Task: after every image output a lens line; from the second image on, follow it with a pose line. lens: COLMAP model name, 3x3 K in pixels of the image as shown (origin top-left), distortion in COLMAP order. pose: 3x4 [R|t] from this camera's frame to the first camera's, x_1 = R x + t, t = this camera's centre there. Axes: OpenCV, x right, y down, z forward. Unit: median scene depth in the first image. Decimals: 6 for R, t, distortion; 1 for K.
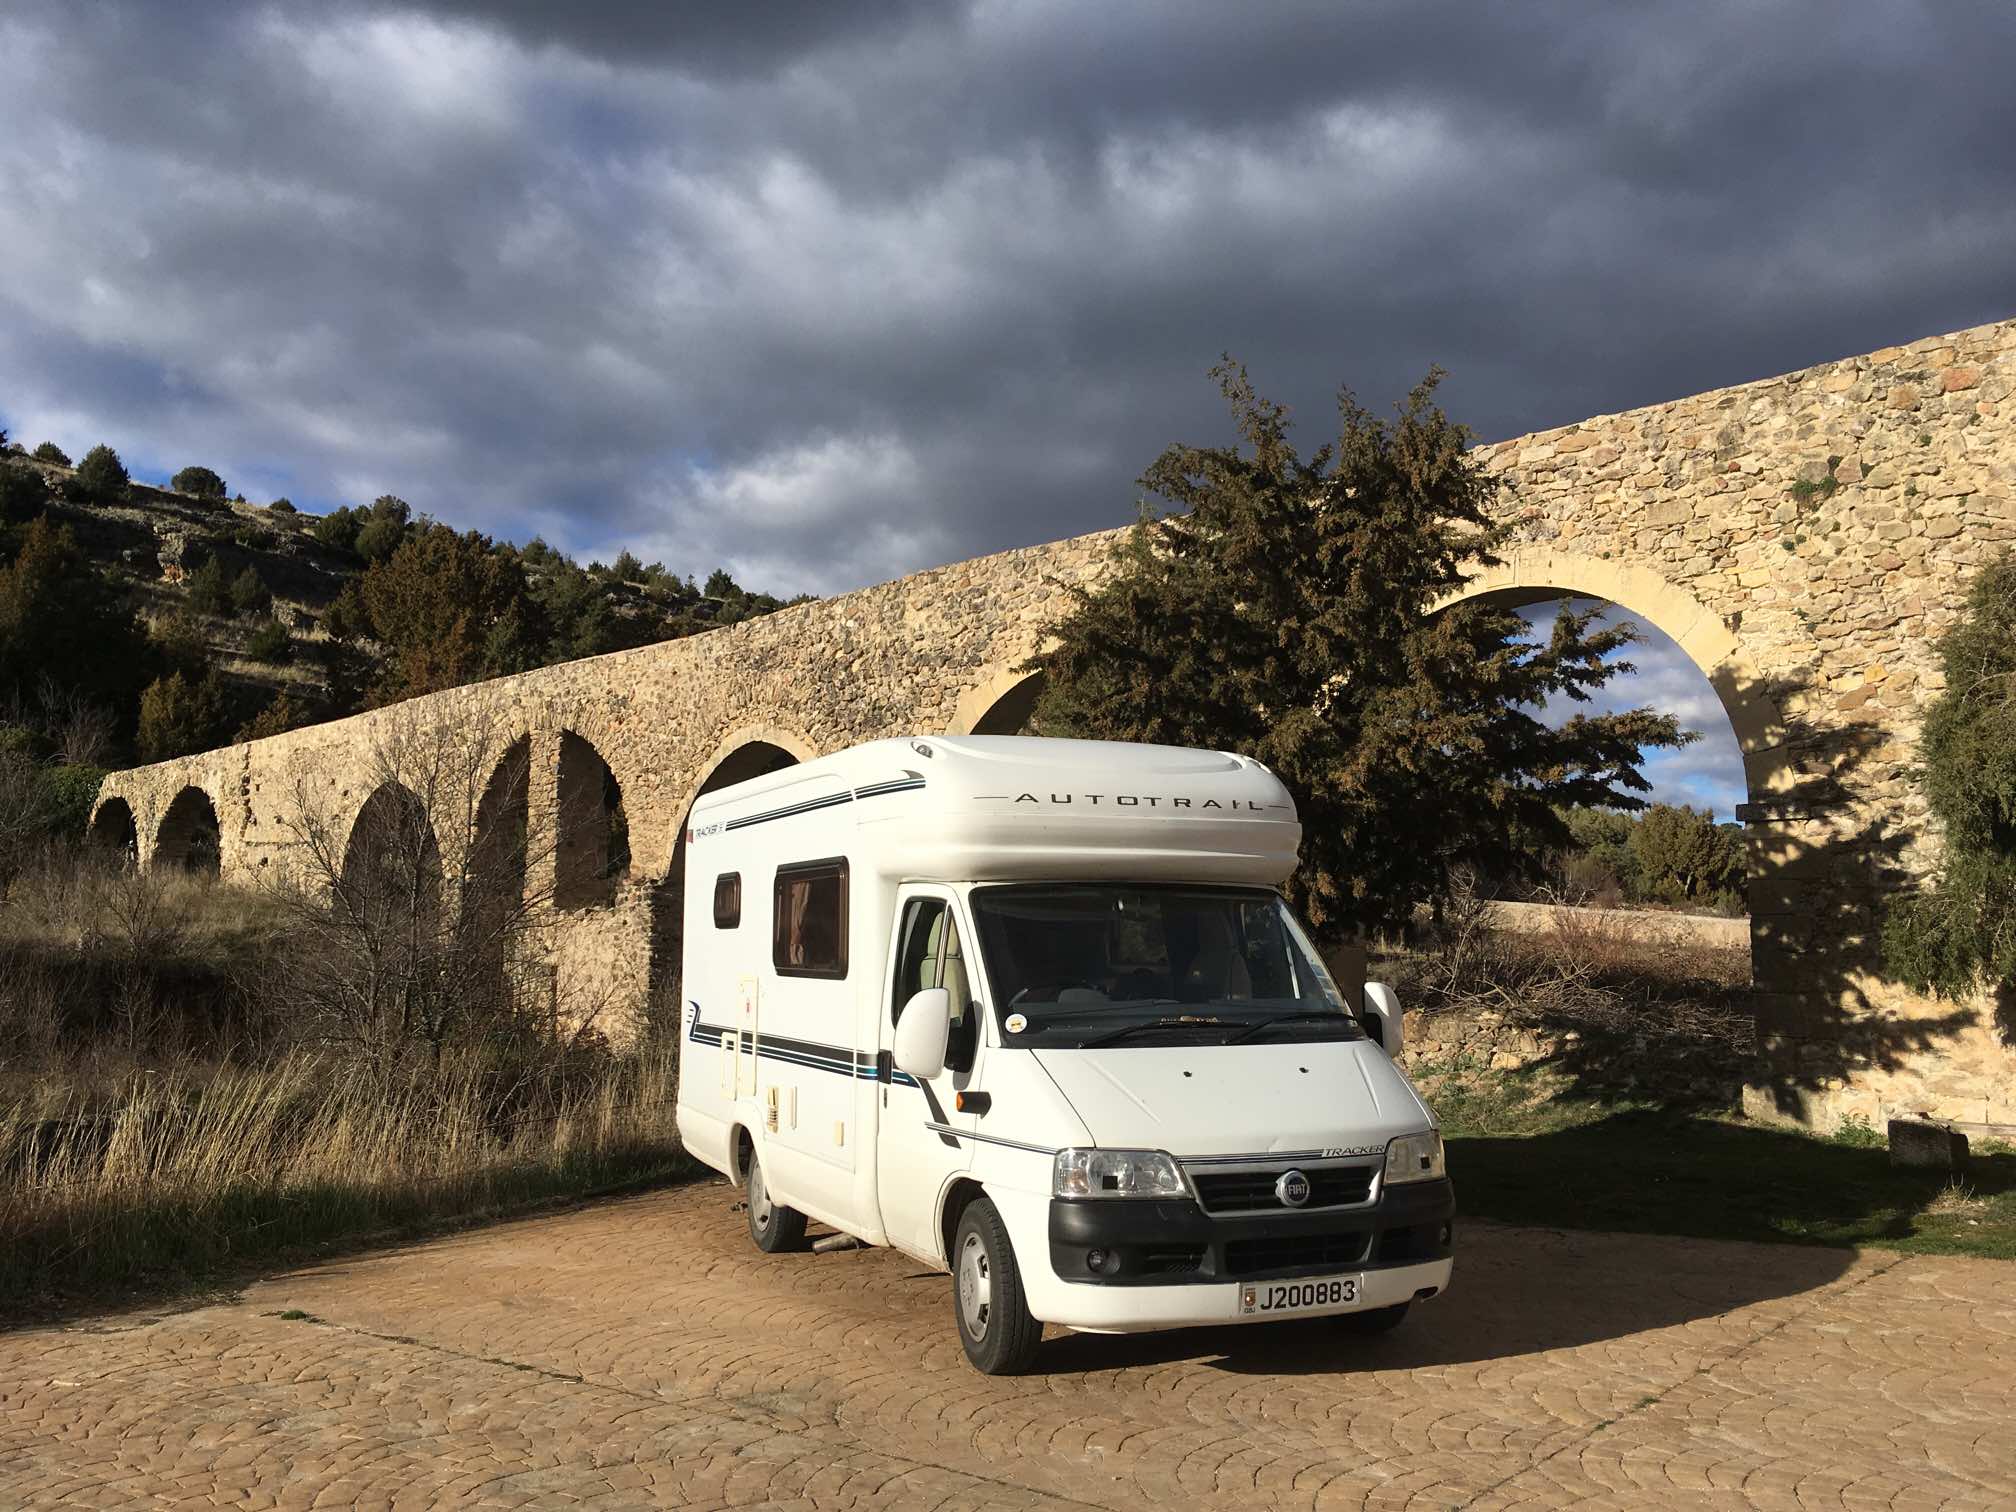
lens RADIAL K [[1699.7, 0, 1004.6], [0, 1699.7, 752.3], [0, 0, 1]] dist [0.088889, -0.124512]
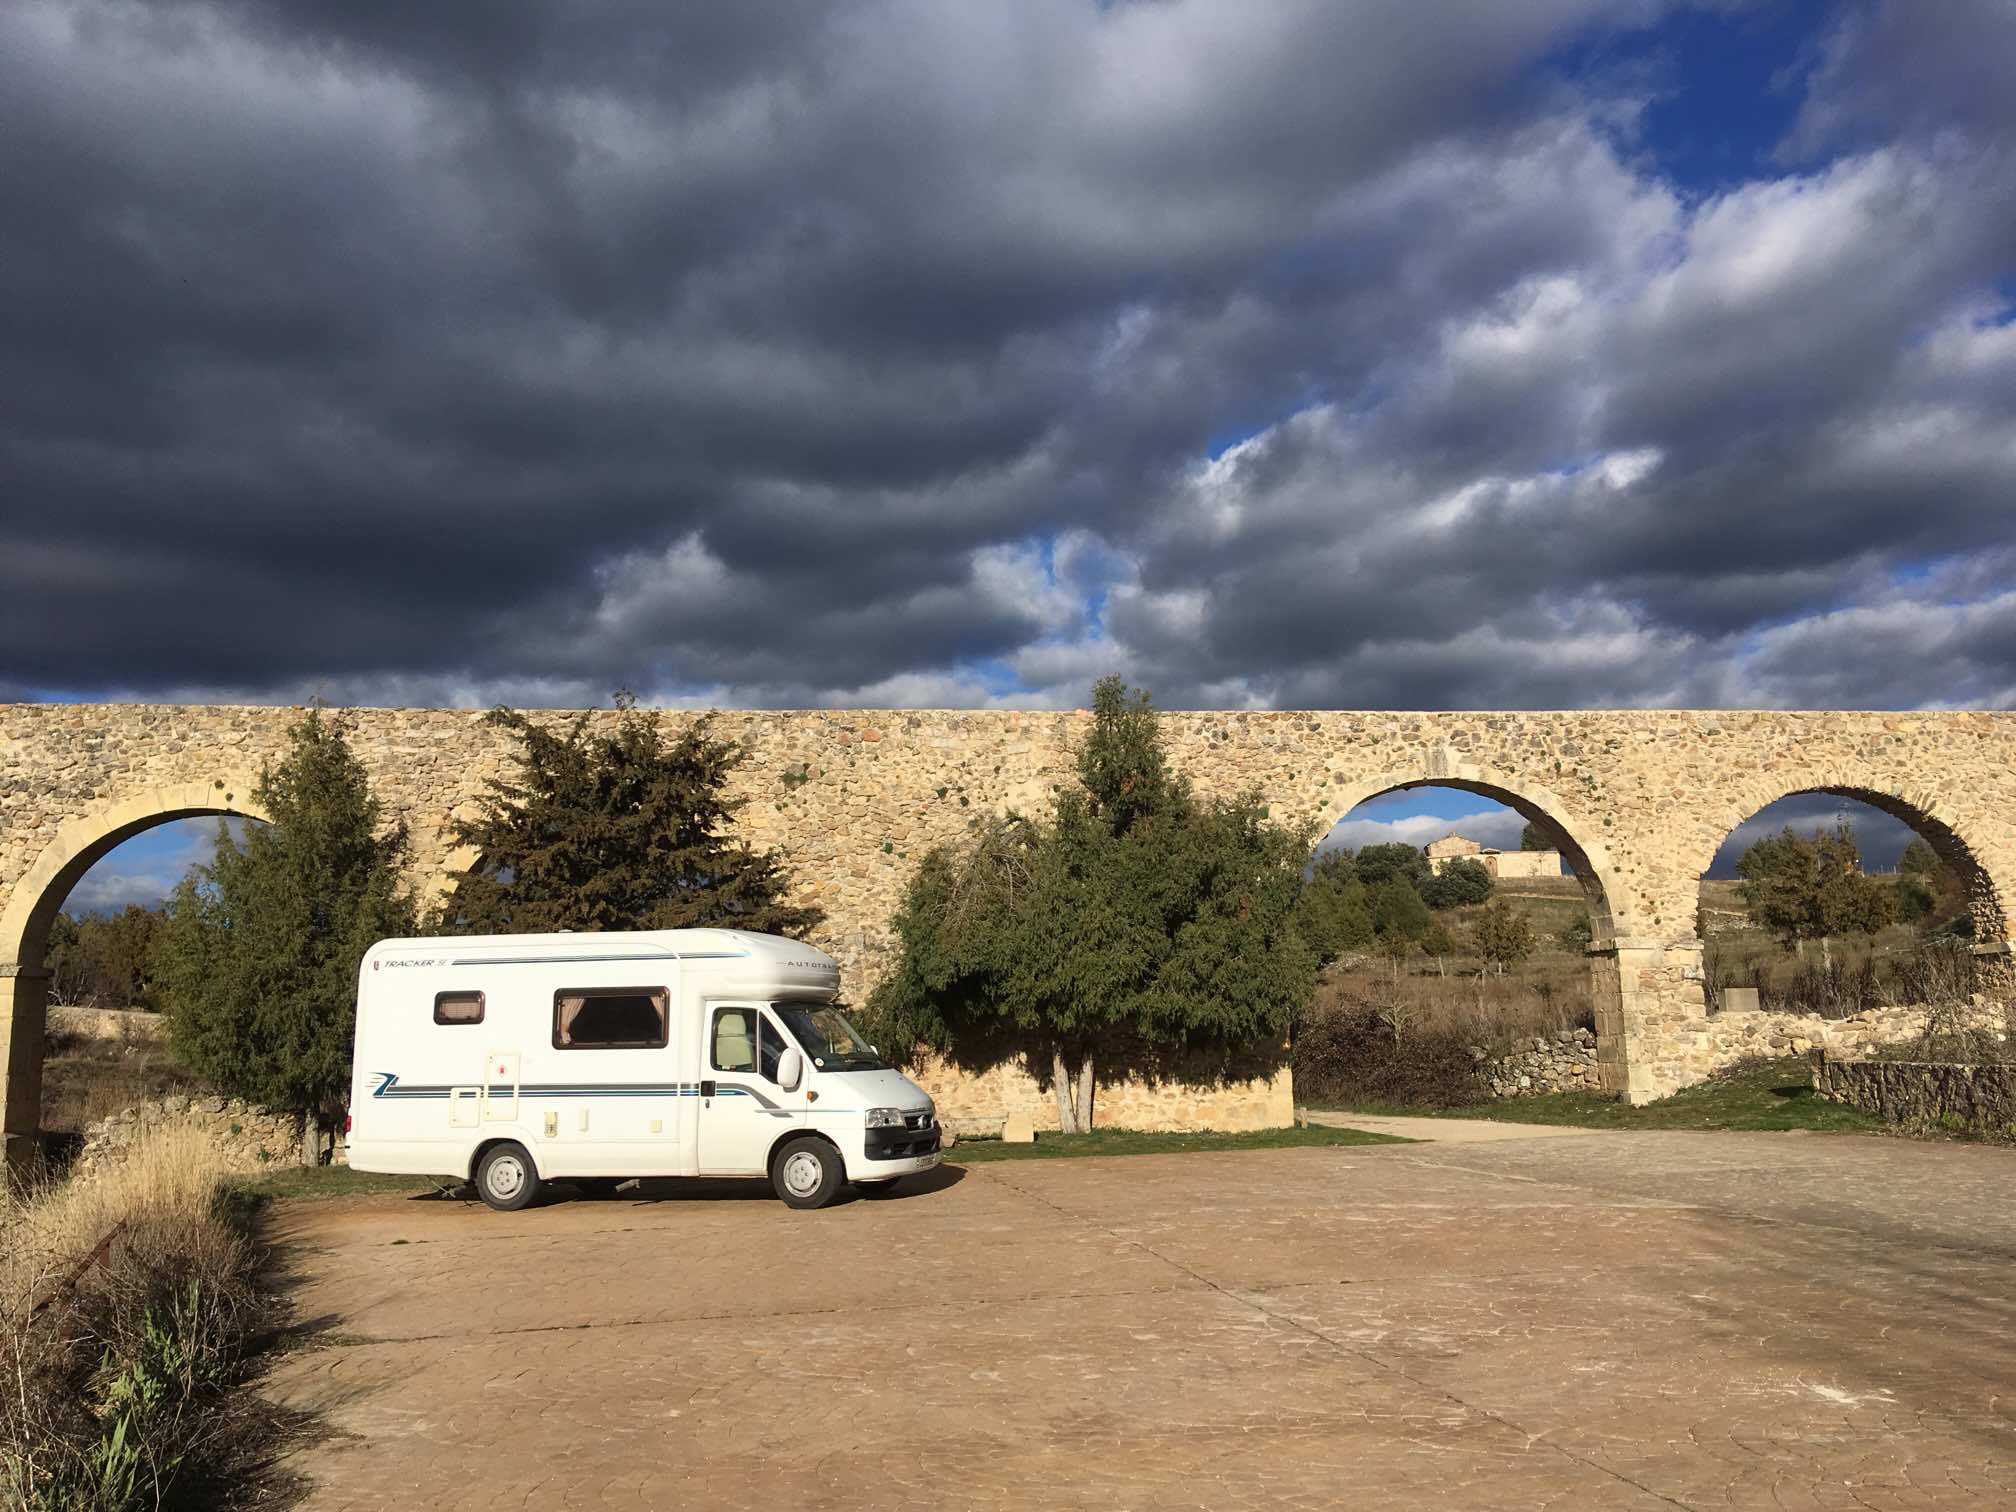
lens RADIAL K [[1699.7, 0, 1010.3], [0, 1699.7, 737.8], [0, 0, 1]] dist [0.088889, -0.124512]
pose [[0.639699, 0.127269, 0.758016, -0.759001], [-0.075926, 0.991836, -0.102452, -0.029478], [-0.764867, 0.007985, 0.644139, -0.332374]]
